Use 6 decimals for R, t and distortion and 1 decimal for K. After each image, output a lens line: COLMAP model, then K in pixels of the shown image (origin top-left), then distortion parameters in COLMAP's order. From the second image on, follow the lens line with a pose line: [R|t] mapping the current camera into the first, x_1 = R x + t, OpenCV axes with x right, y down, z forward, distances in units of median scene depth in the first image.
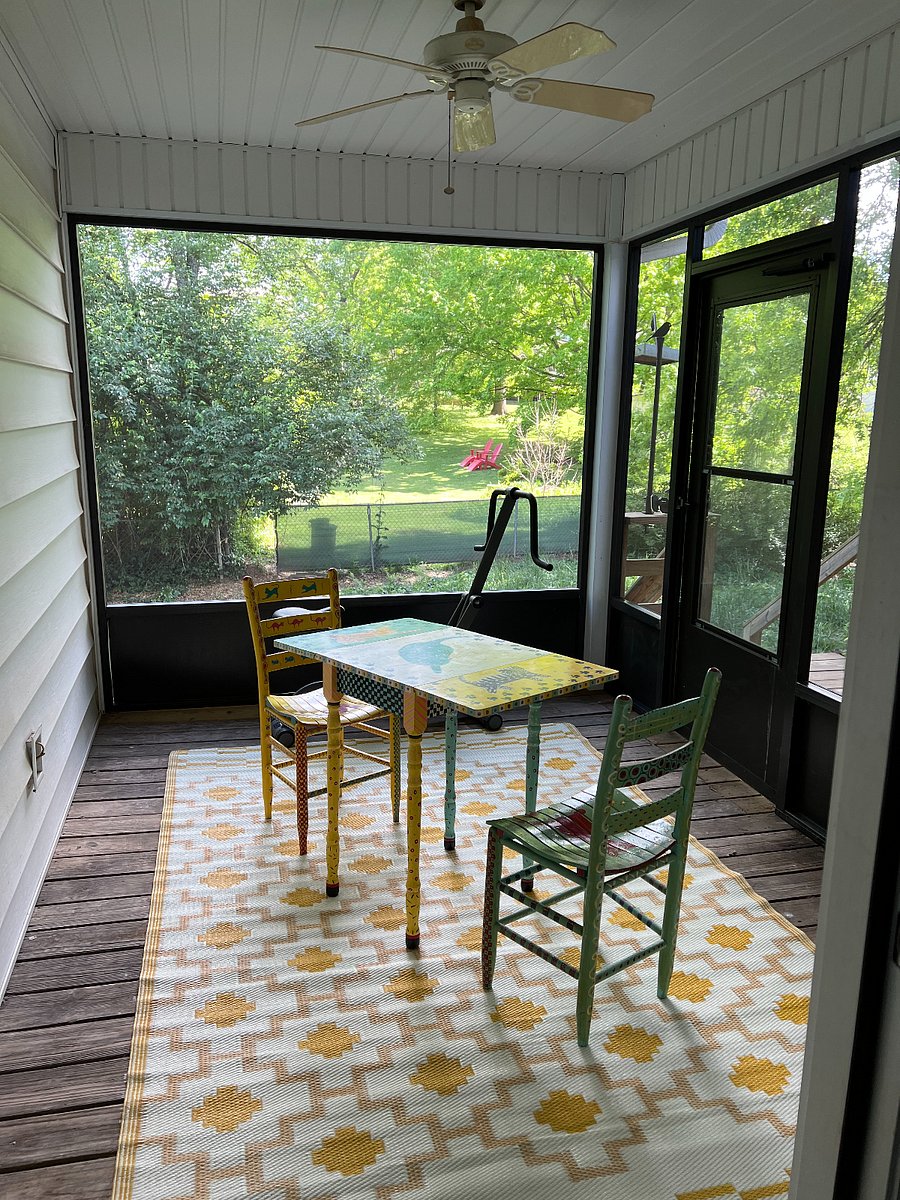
lens RADIAL K [[891.5, 0, 450.0], [0, 891.5, 600.0], [0, 0, 1]] dist [0.099815, -0.137527]
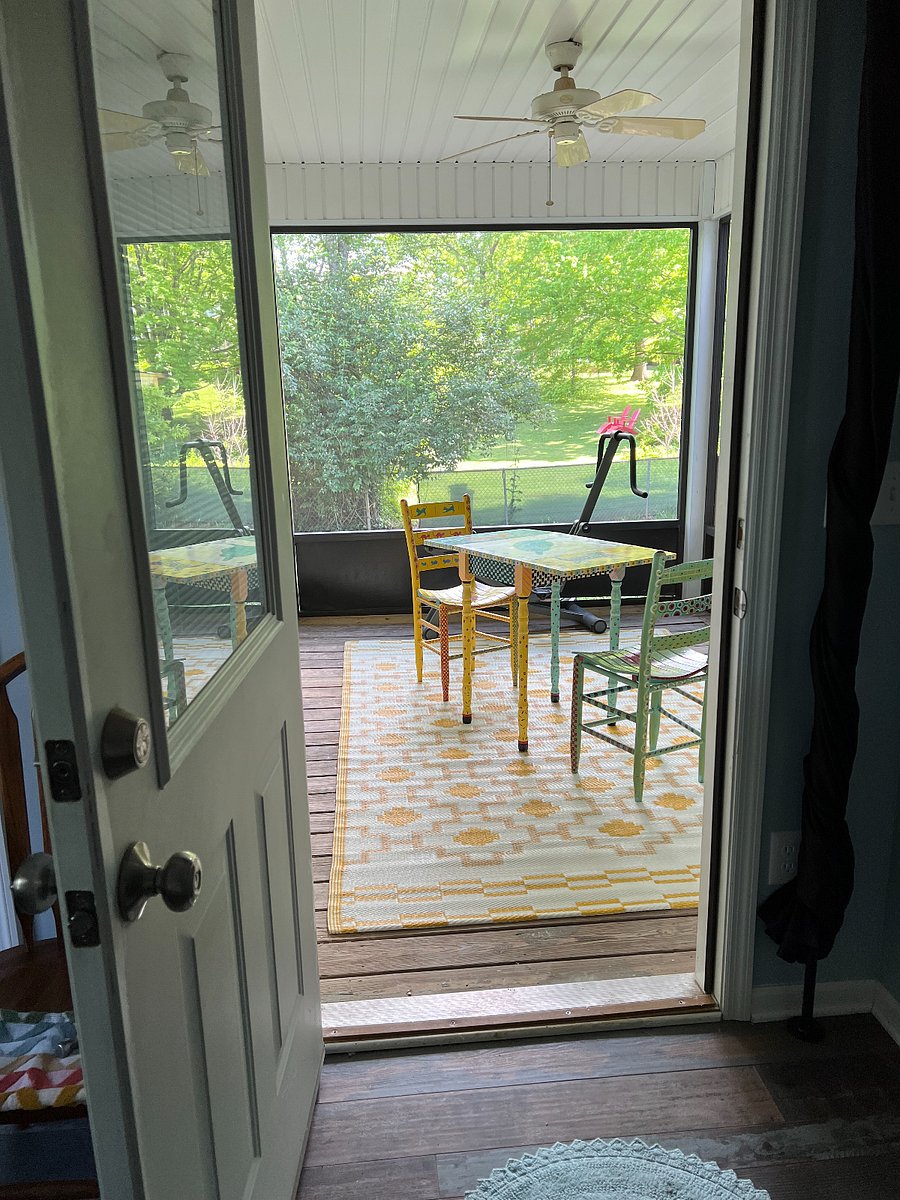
lens RADIAL K [[891.5, 0, 450.0], [0, 891.5, 600.0], [0, 0, 1]] dist [0.099815, -0.137527]
pose [[0.988099, 0.003377, -0.153782, 0.048032], [0.001191, 0.999561, 0.029602, 0.087593], [0.153815, -0.029432, 0.987661, -0.313243]]
